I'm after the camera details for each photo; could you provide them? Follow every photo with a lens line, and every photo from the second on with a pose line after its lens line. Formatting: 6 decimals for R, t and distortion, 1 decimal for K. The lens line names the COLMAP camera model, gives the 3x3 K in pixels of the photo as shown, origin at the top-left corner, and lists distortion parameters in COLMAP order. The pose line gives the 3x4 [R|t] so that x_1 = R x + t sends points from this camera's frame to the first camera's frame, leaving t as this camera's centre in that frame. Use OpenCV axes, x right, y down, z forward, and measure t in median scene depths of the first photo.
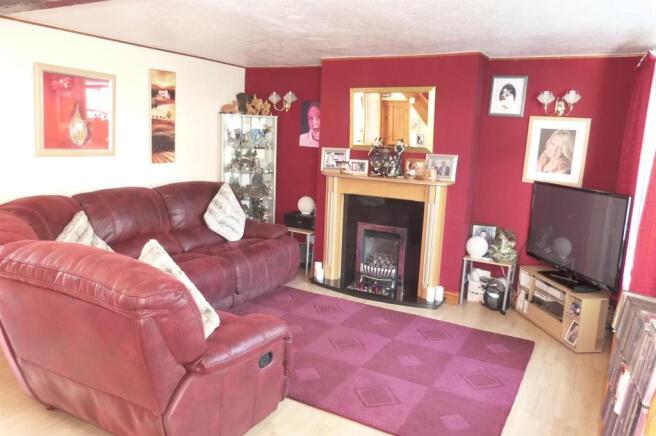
lens RADIAL K [[489.4, 0, 328.7], [0, 489.4, 215.6], [0, 0, 1]] dist [-0.025851, 0.003797]
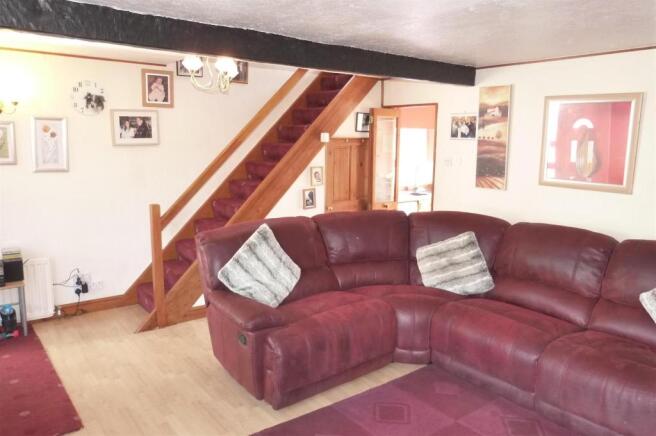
lens RADIAL K [[489.4, 0, 328.5], [0, 489.4, 218.0], [0, 0, 1]] dist [-0.025851, 0.003797]
pose [[-0.387710, 0.085230, -0.917833, 0.610693], [-0.211601, 0.960897, 0.178613, -0.155694], [0.897166, 0.263464, -0.354515, 1.080413]]
